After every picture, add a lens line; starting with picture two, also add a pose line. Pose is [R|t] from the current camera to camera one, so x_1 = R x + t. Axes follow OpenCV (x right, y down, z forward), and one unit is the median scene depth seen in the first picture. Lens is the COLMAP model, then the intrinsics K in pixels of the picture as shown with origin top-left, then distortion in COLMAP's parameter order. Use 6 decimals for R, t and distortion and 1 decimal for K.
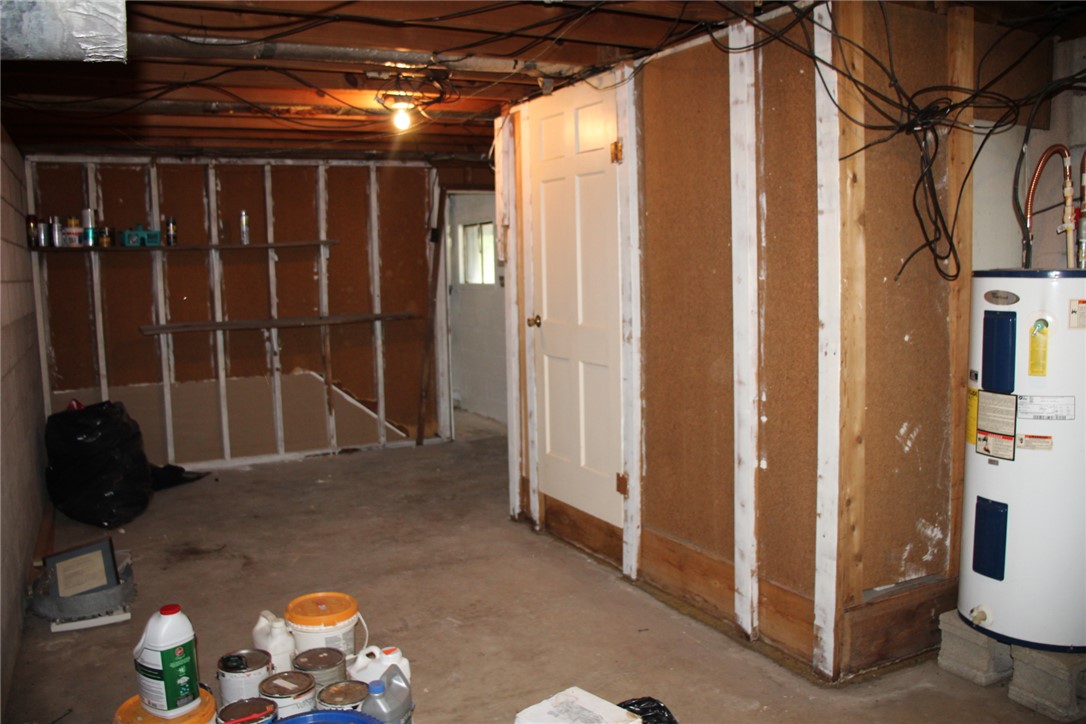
lens RADIAL K [[903.9, 0, 540.9], [0, 903.9, 365.6], [0, 0, 1]] dist [-0.169884, 0.147837]
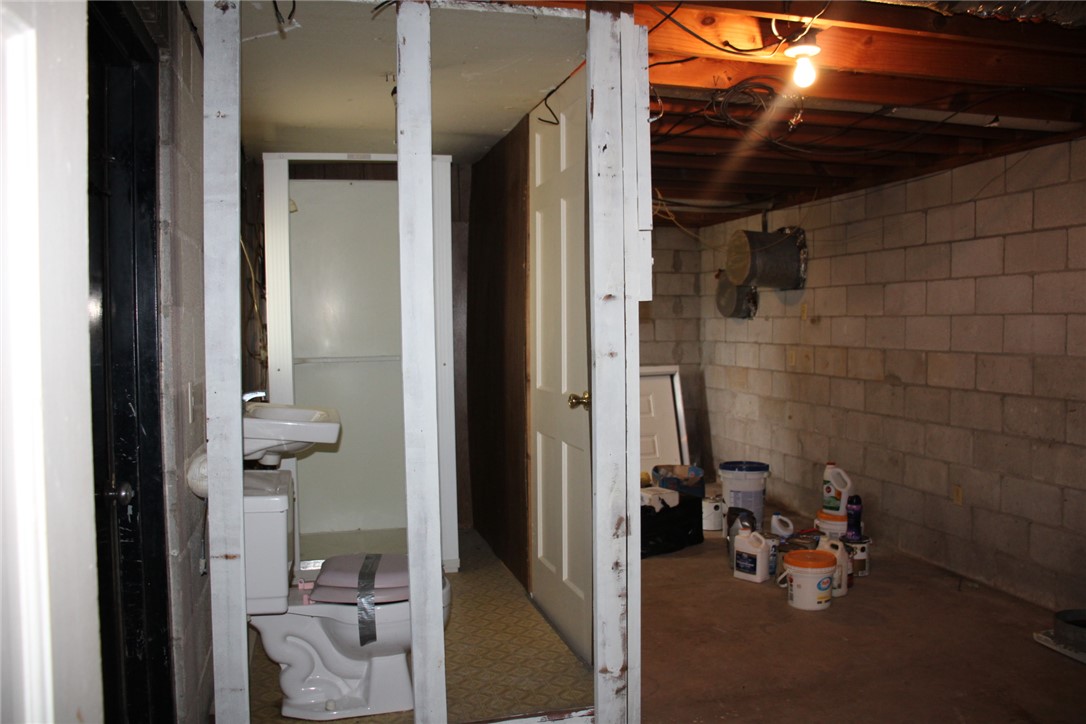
lens RADIAL K [[903.9, 0, 544.5], [0, 903.9, 364.1], [0, 0, 1]] dist [-0.169884, 0.147837]
pose [[-0.974321, 0.024746, 0.223801, -0.168707], [0.059493, 0.986913, 0.149876, -0.267623], [-0.217163, 0.159342, -0.963042, 2.480217]]
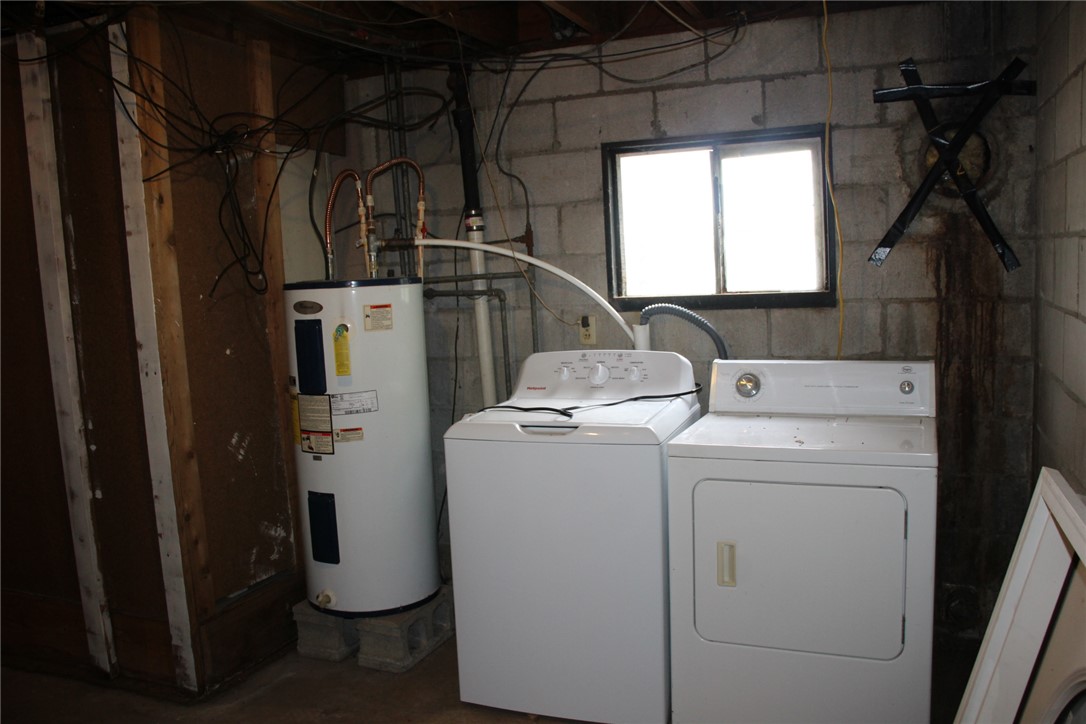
lens RADIAL K [[903.9, 0, 549.1], [0, 903.9, 363.1], [0, 0, 1]] dist [-0.169884, 0.147837]
pose [[0.761793, -0.085876, 0.642104, 0.029075], [0.100742, 0.994821, 0.013529, 0.005909], [-0.639940, 0.054380, 0.766498, -0.044216]]
